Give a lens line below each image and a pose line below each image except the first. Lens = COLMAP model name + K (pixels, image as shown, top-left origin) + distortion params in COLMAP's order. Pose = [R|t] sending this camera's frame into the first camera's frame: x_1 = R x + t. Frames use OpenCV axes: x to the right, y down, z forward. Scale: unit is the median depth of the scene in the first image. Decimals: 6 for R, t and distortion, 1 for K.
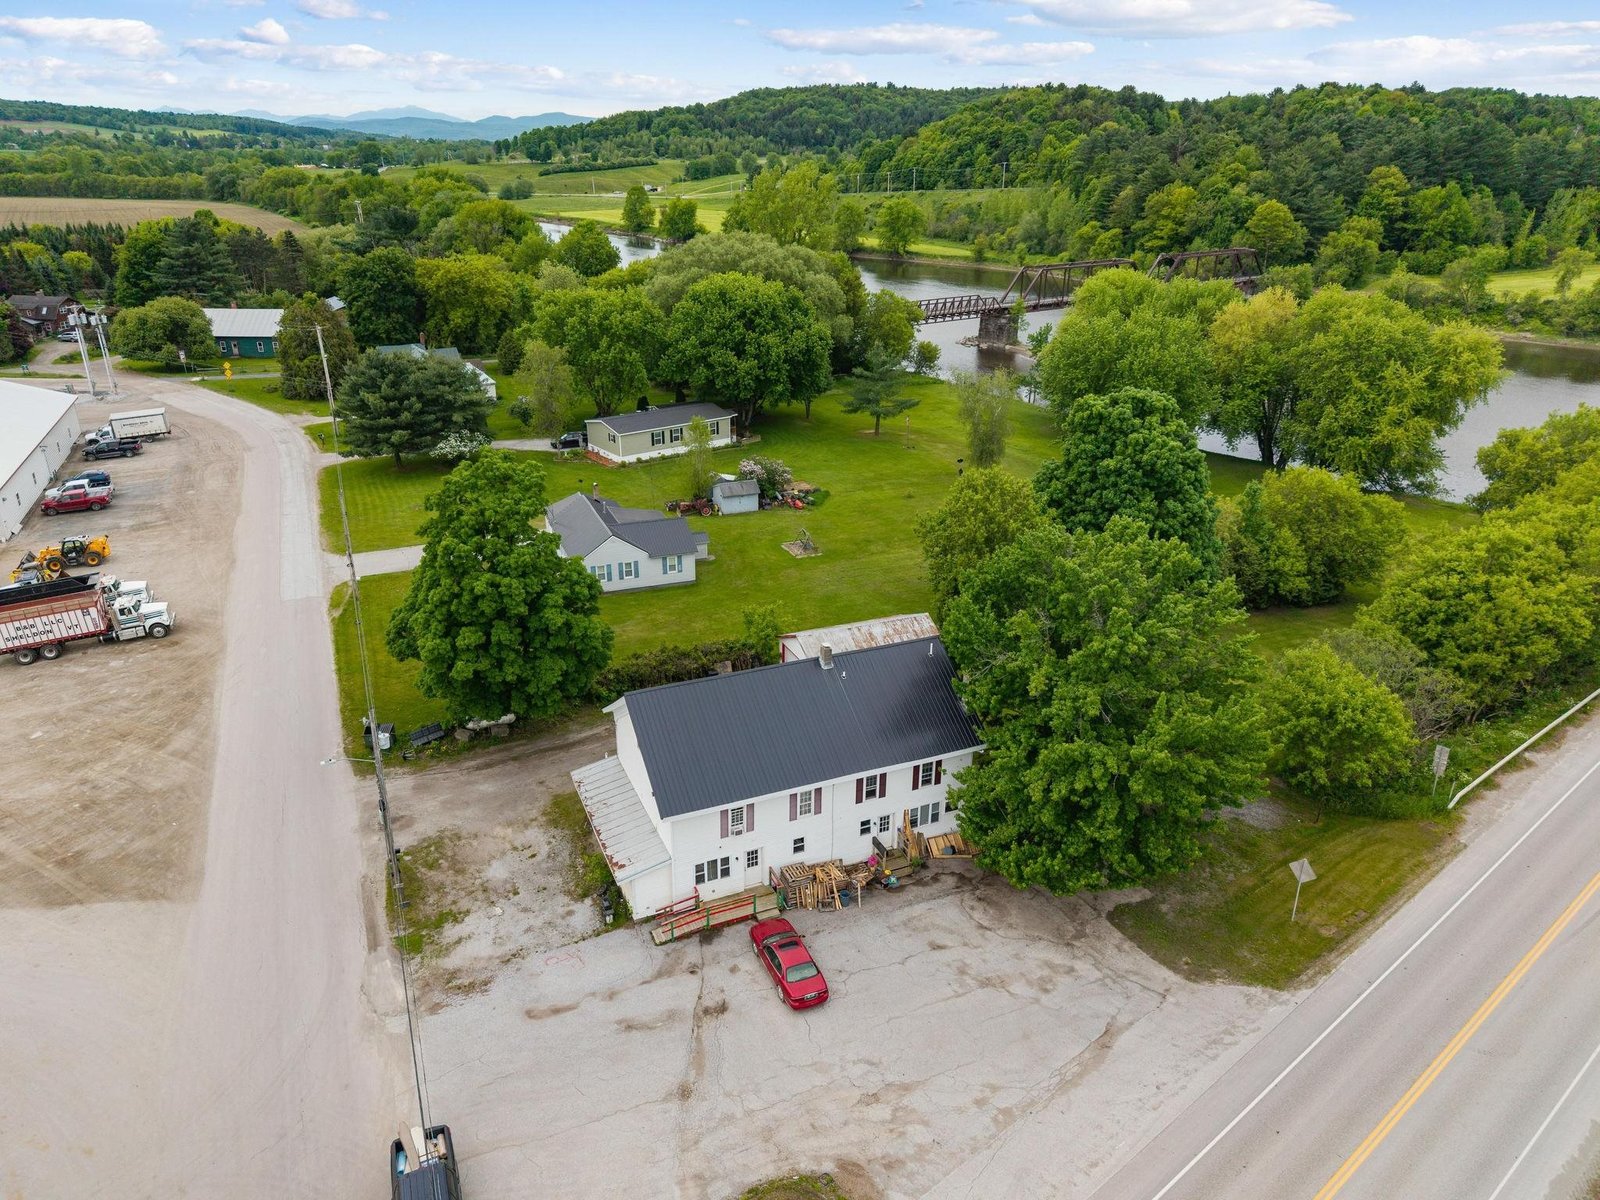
lens RADIAL K [[1069.9, 0, 796.6], [0, 1069.9, 596.3], [0, 0, 1]] dist [0.027826, -0.027945]
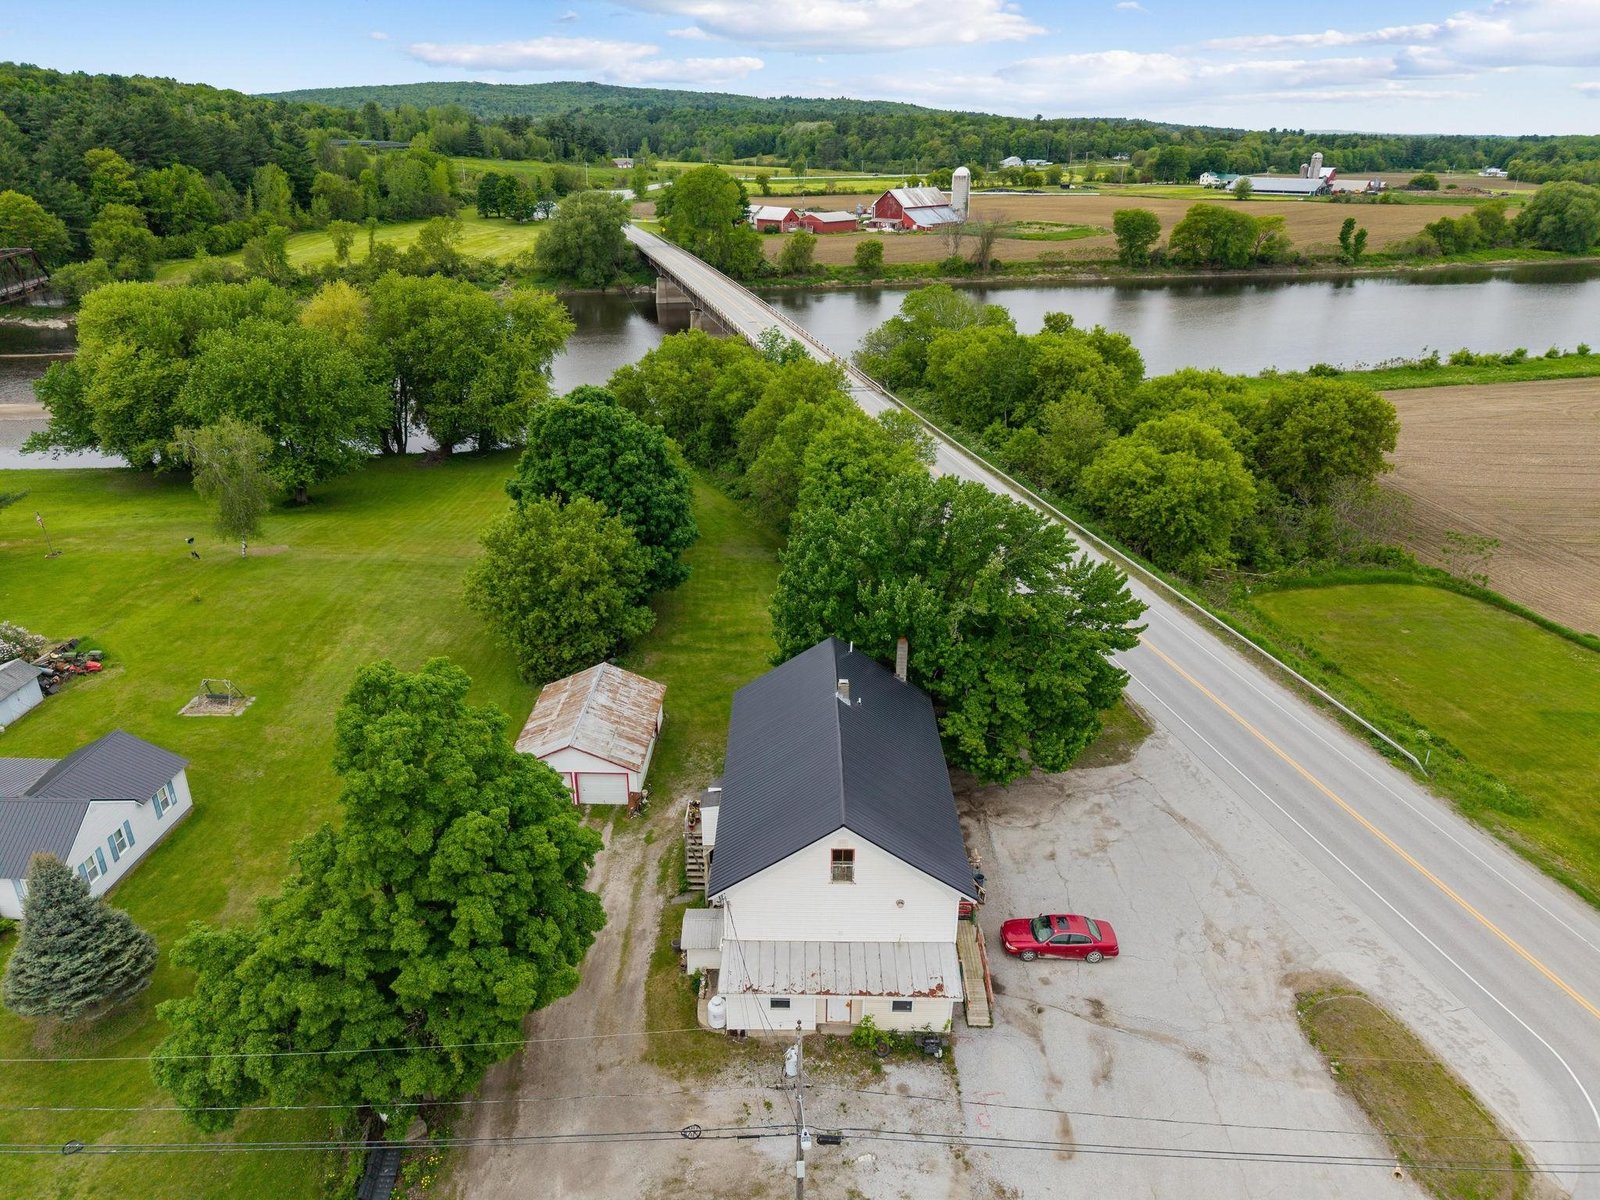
lens RADIAL K [[1069.9, 0, 796.6], [0, 1069.9, 596.3], [0, 0, 1]] dist [0.027826, -0.027945]
pose [[0.409443, -0.366964, 0.835281, -0.685608], [0.351037, 0.908423, 0.227025, -0.231003], [-0.842098, 0.200261, 0.500766, 0.493462]]
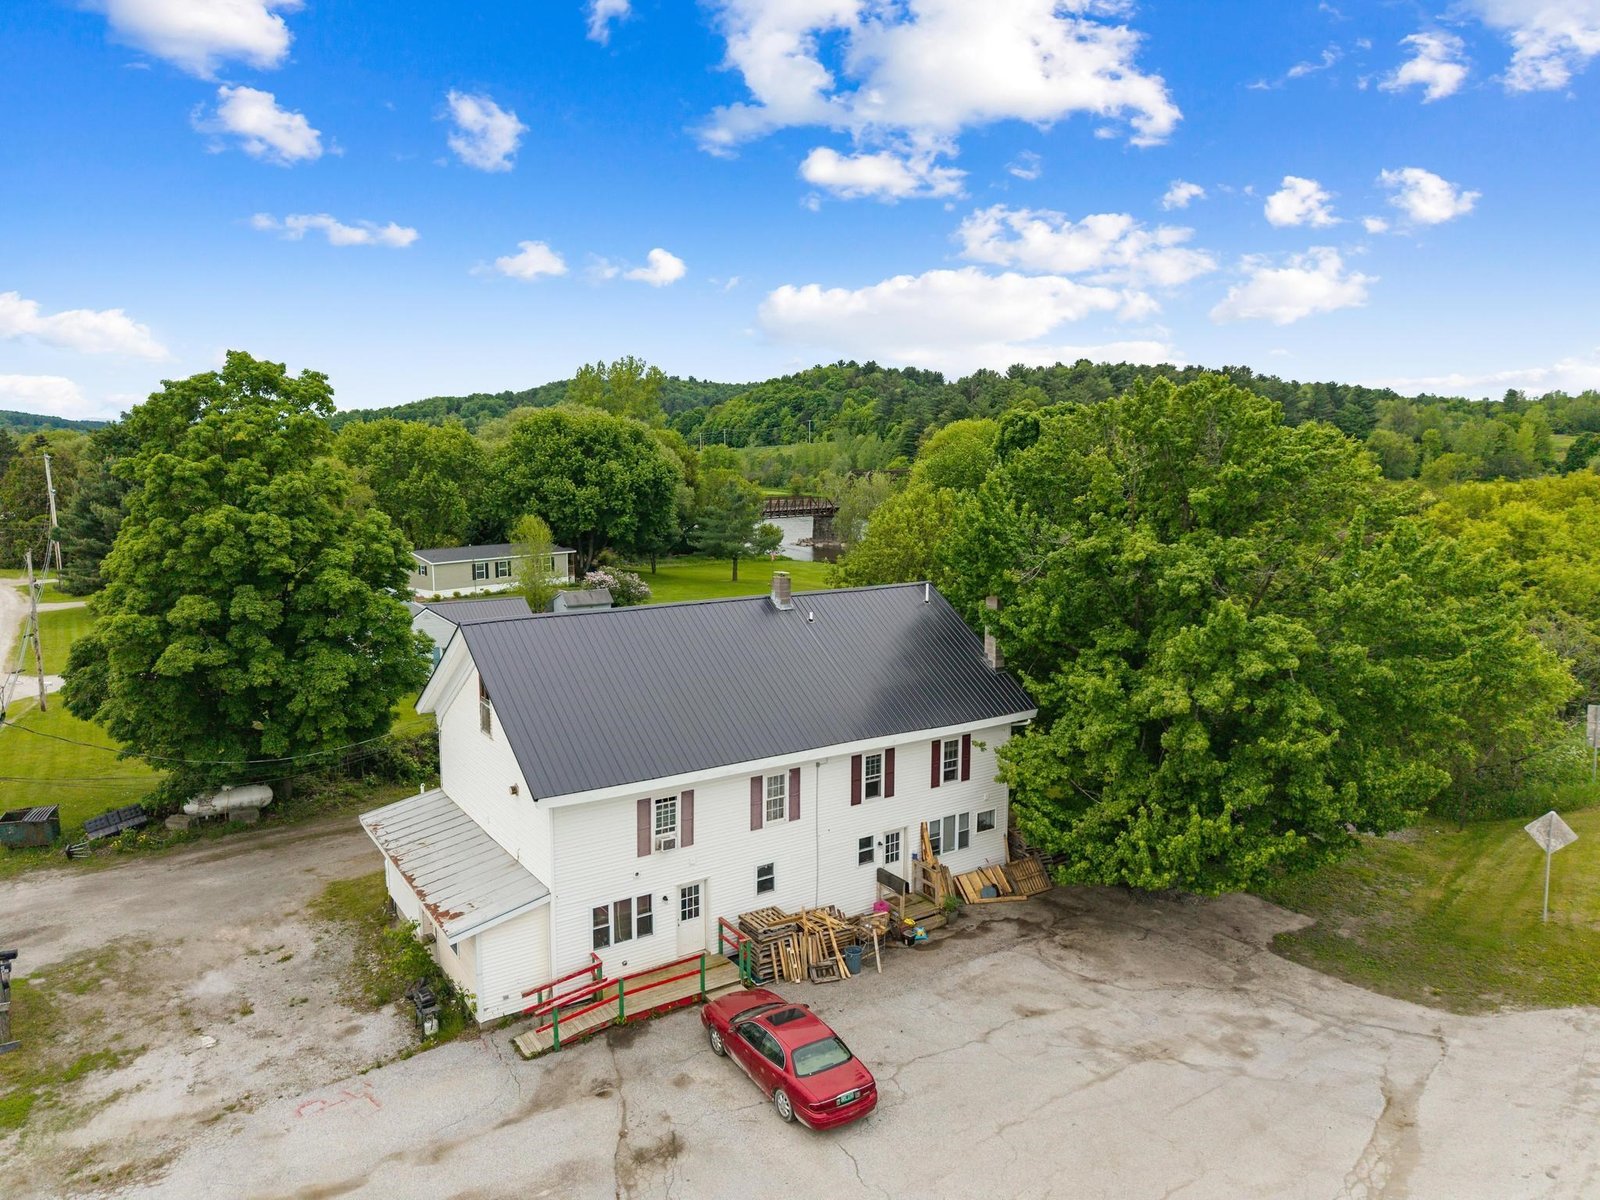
lens RADIAL K [[1068.0, 0, 800.0], [0, 1068.0, 600.0], [0, 0, 1]] dist [0.021488, -0.018025]
pose [[0.983613, -0.026907, 0.178271, -0.070458], [0.070585, 0.967342, -0.243447, 0.200603], [-0.165899, 0.252041, 0.953390, 0.345584]]
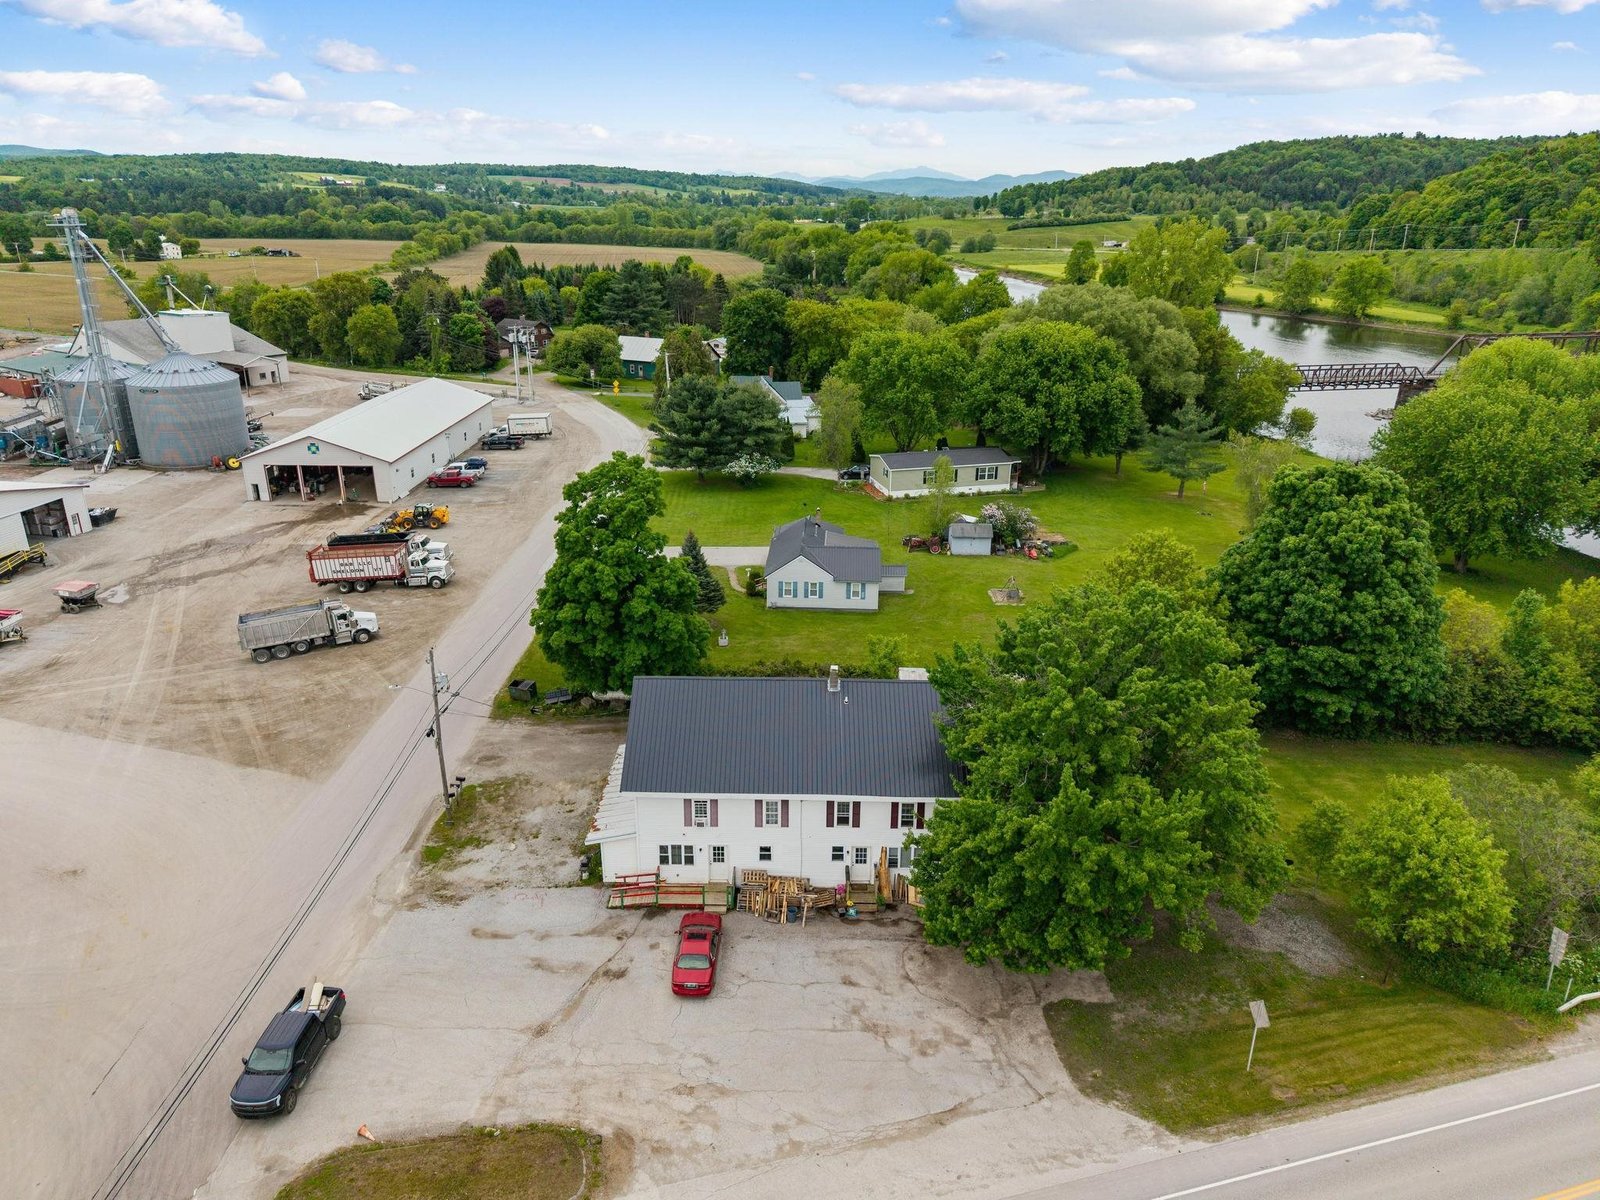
lens RADIAL K [[1069.9, 0, 796.6], [0, 1069.9, 596.3], [0, 0, 1]] dist [0.027826, -0.027945]
pose [[0.911609, 0.141957, -0.385769, 0.343206], [-0.159462, 0.987111, -0.013581, -0.002049], [0.378869, 0.073896, 0.922496, 0.037427]]
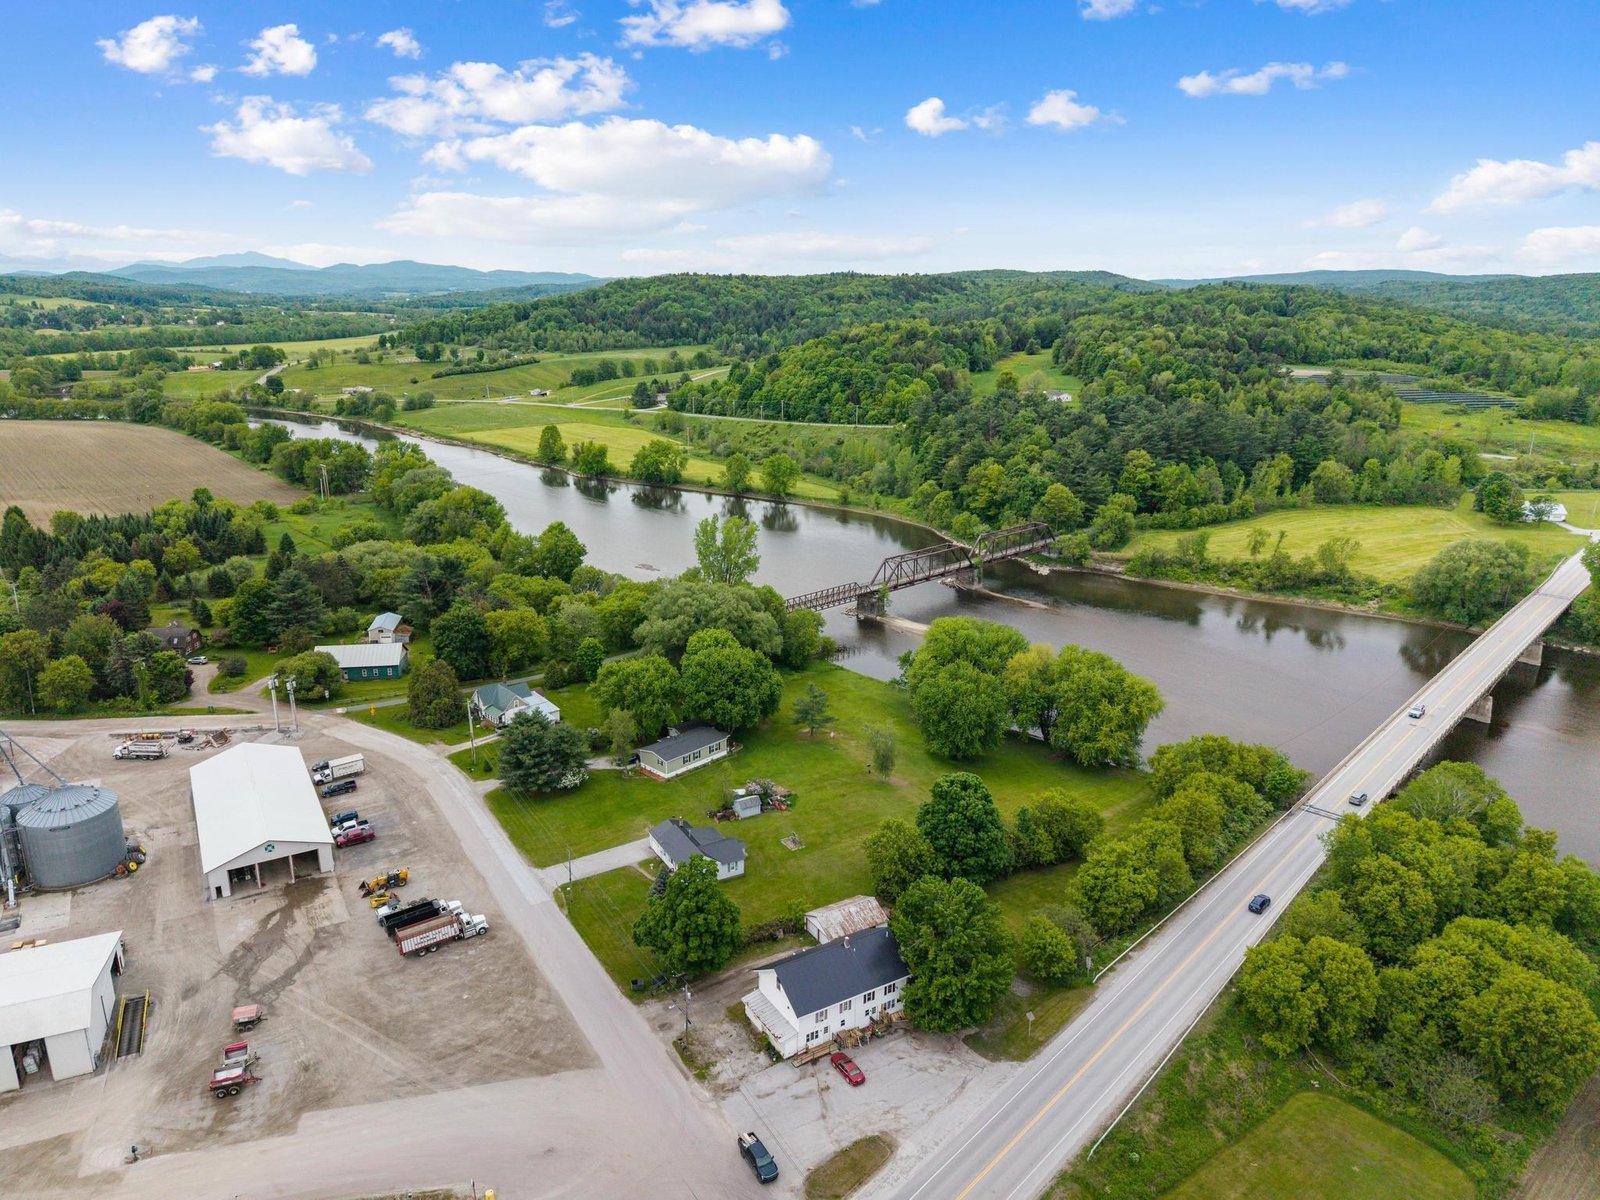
lens RADIAL K [[1058.9, 0, 796.3], [0, 1058.9, 617.9], [0, 0, 1]] dist [0.060269, -0.077739]
pose [[0.990881, -0.040078, 0.128645, -0.344593], [0.052442, 0.994170, -0.094207, -0.426734], [-0.124119, 0.100094, 0.987206, -1.380012]]
